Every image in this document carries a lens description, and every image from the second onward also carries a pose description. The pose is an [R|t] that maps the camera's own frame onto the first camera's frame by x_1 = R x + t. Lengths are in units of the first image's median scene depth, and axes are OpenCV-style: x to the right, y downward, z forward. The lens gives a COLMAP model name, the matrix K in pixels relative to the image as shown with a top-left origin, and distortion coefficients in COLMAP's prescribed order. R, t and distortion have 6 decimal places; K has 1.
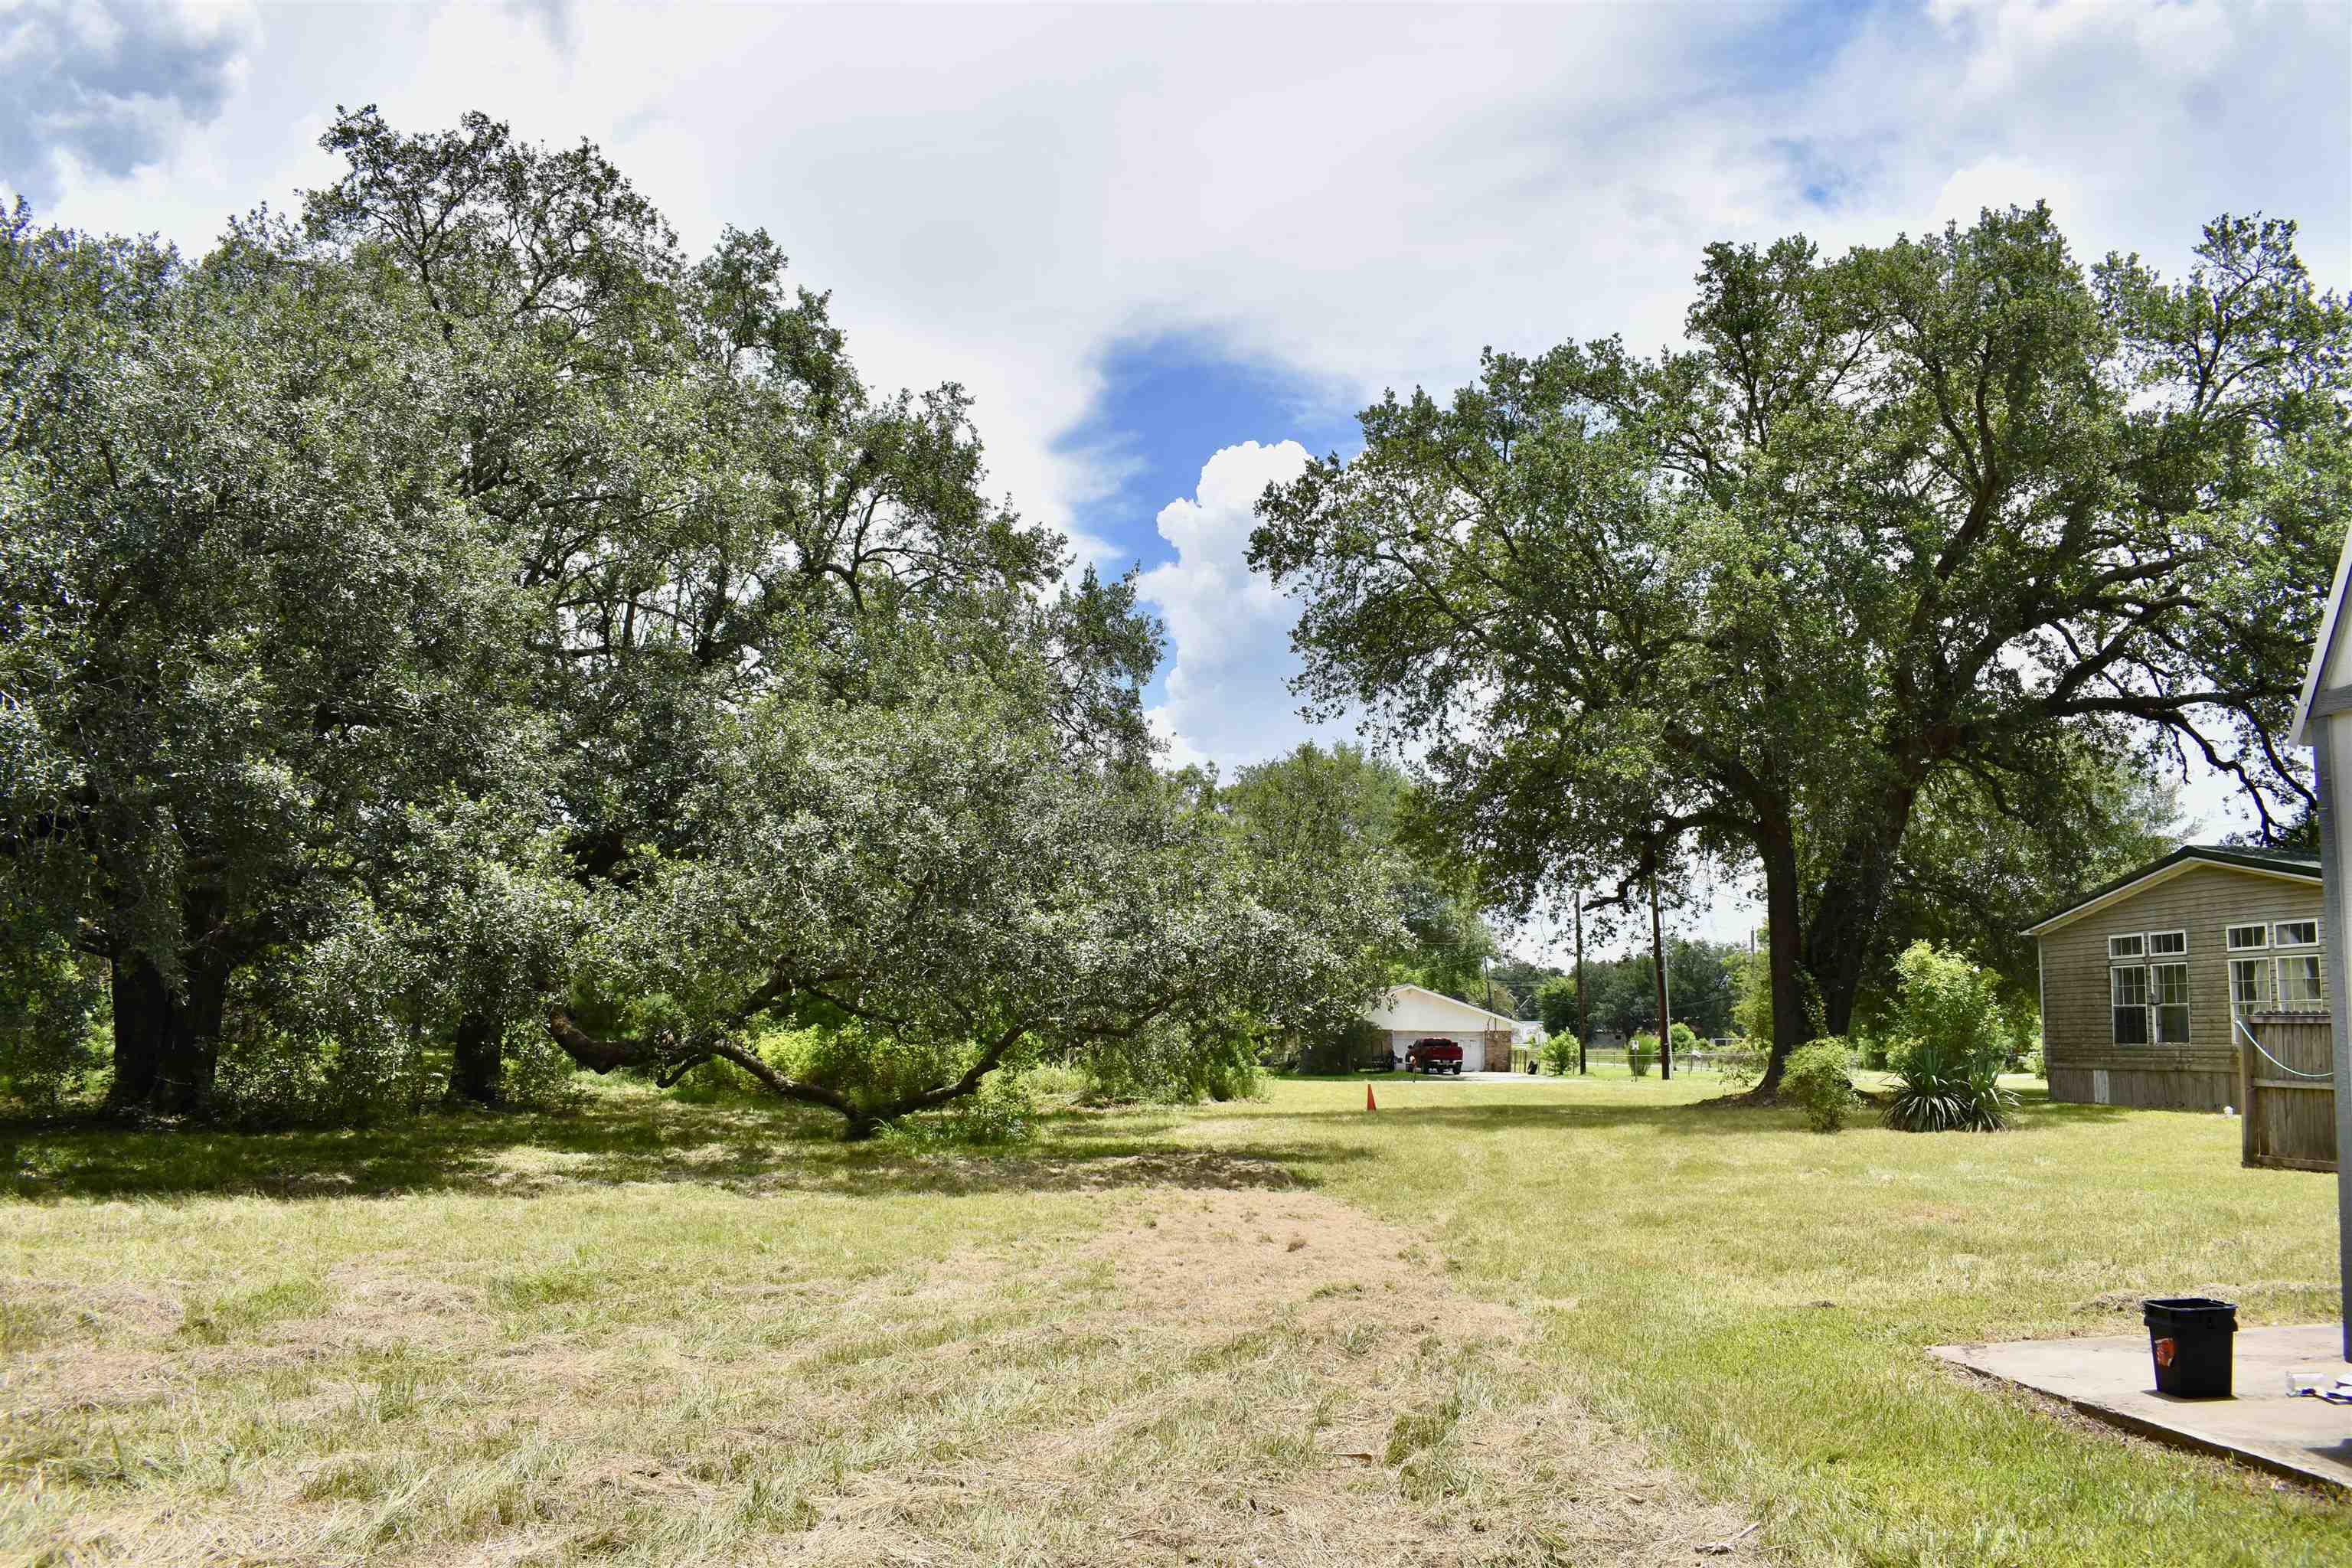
lens RADIAL K [[1831.8, 0, 1184.5], [0, 1831.8, 772.4], [0, 0, 1]] dist [-0.096057, 0.015244]
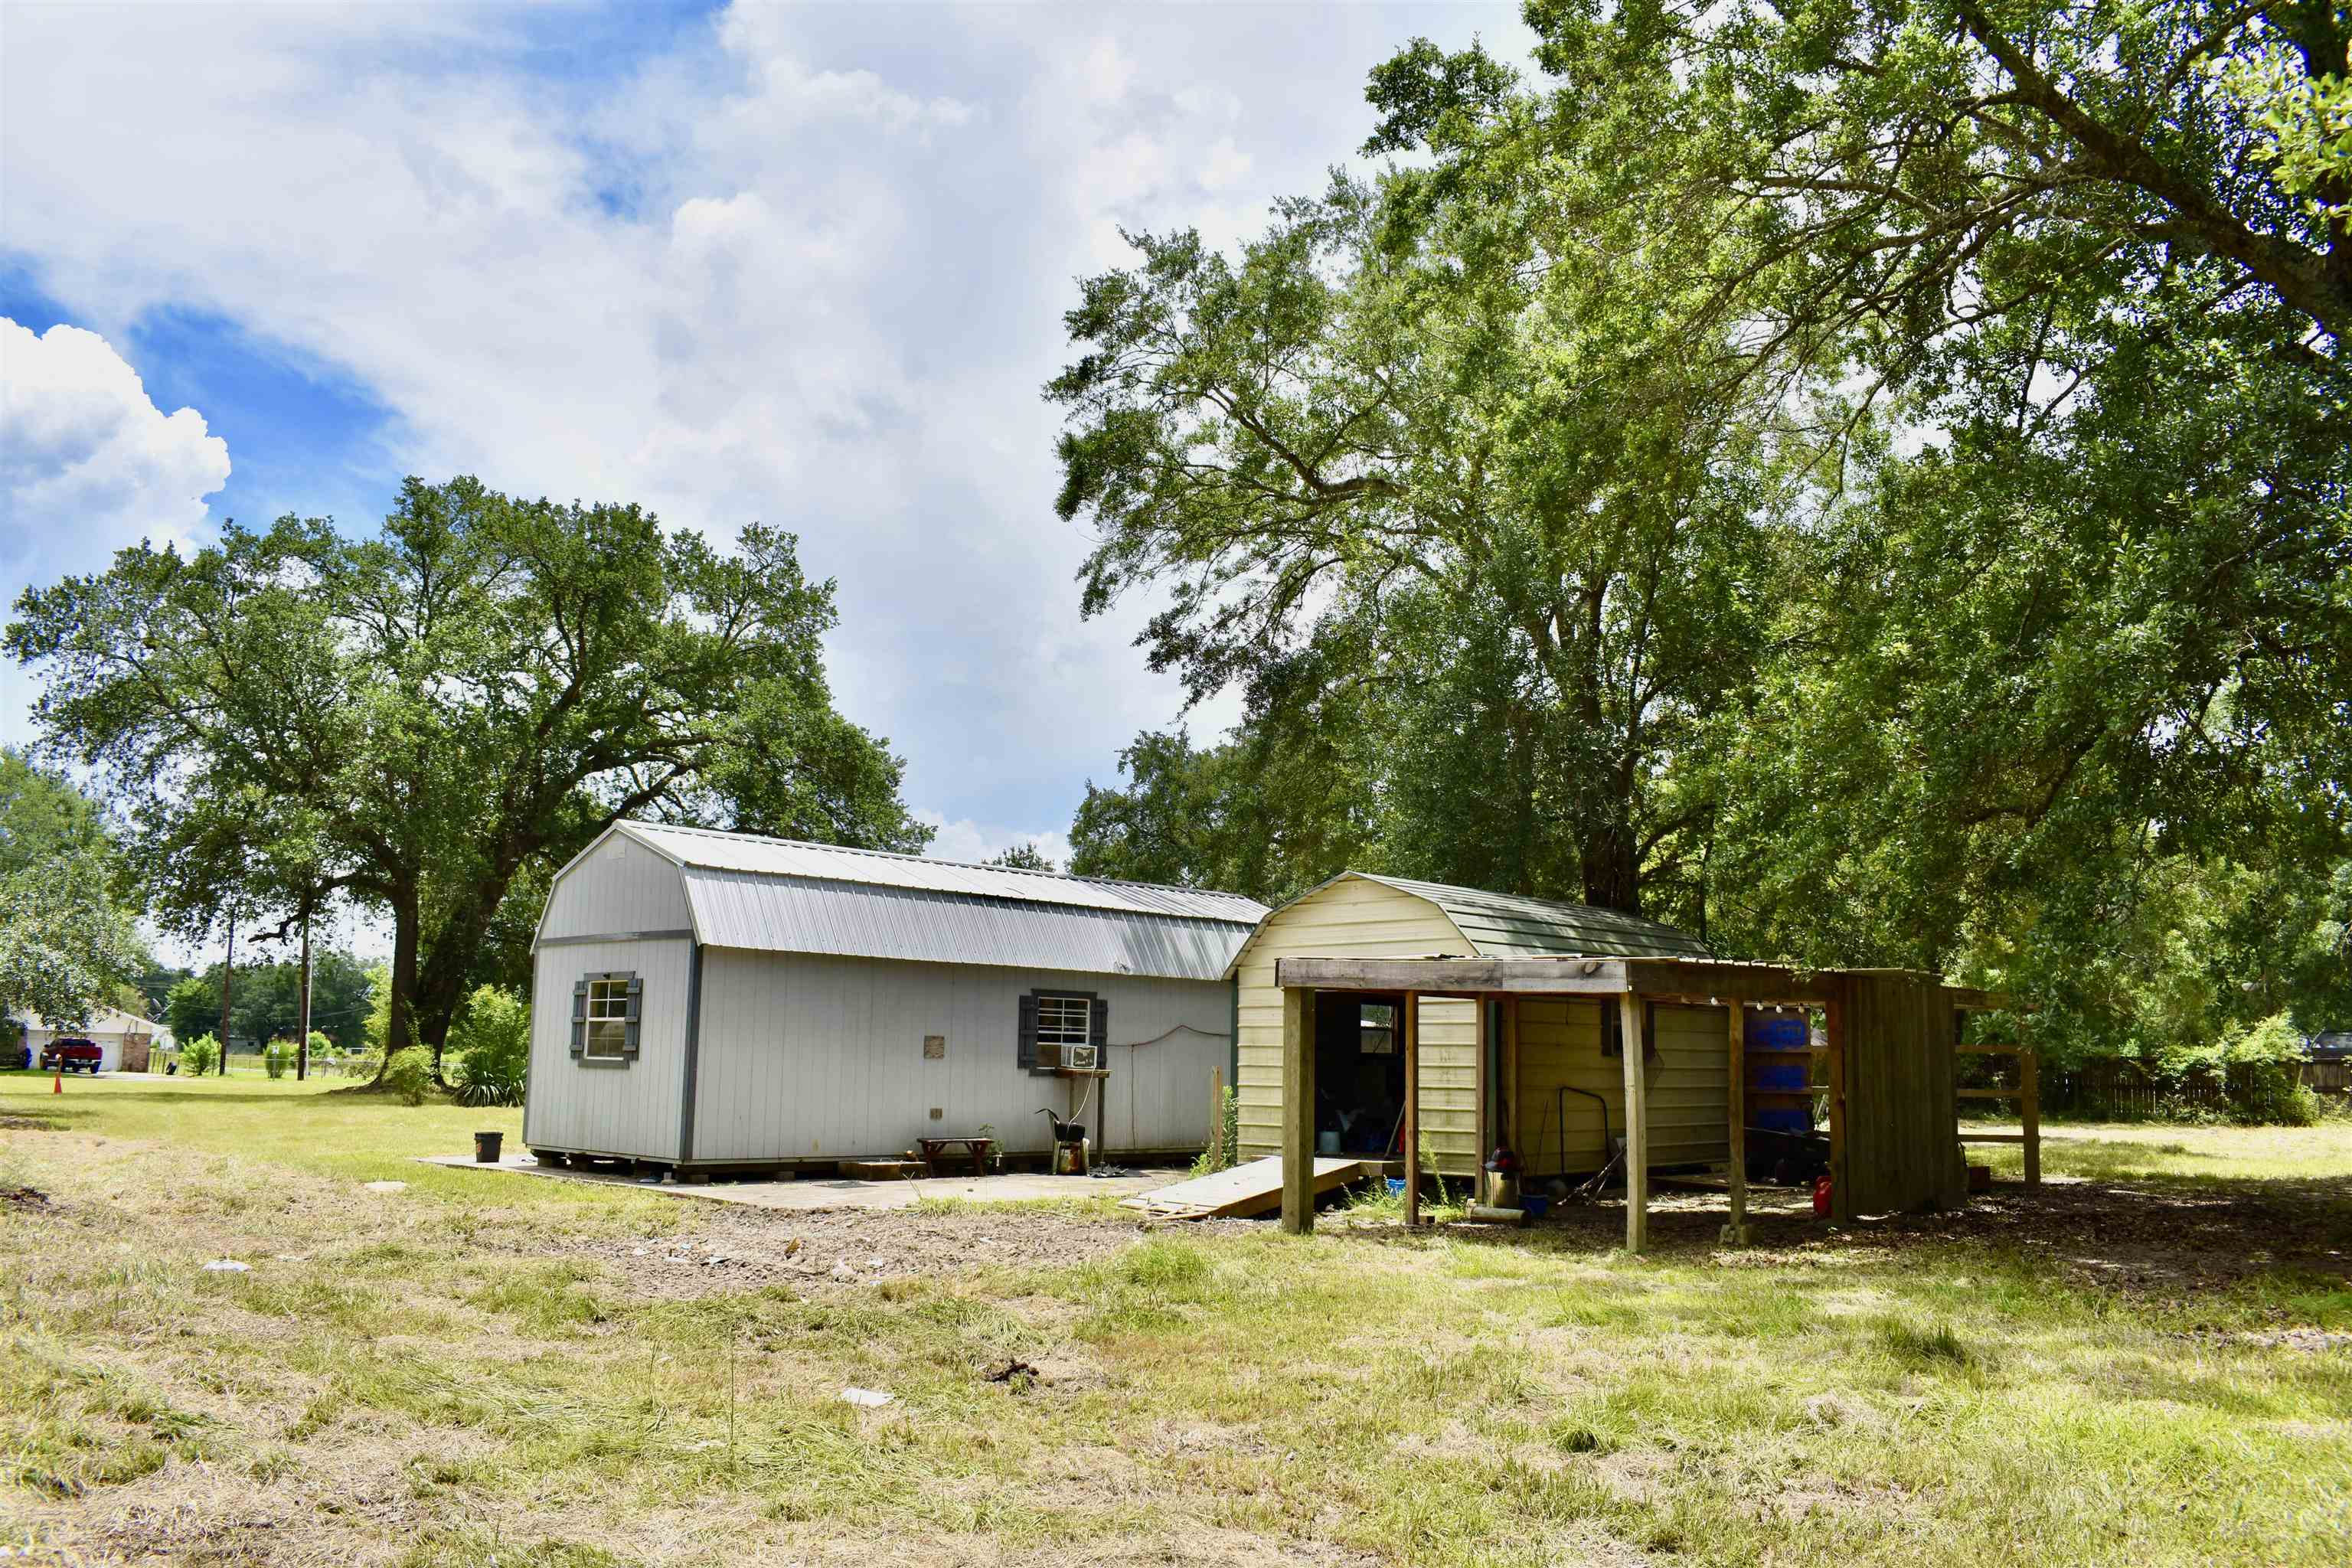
lens RADIAL K [[1831.8, 0, 1184.5], [0, 1831.8, 772.4], [0, 0, 1]] dist [-0.096057, 0.015244]
pose [[0.757398, 0.105608, 0.644357, -0.117843], [-0.100622, 0.993923, -0.044626, -0.059913], [-0.645154, -0.031037, 0.763422, -0.427986]]
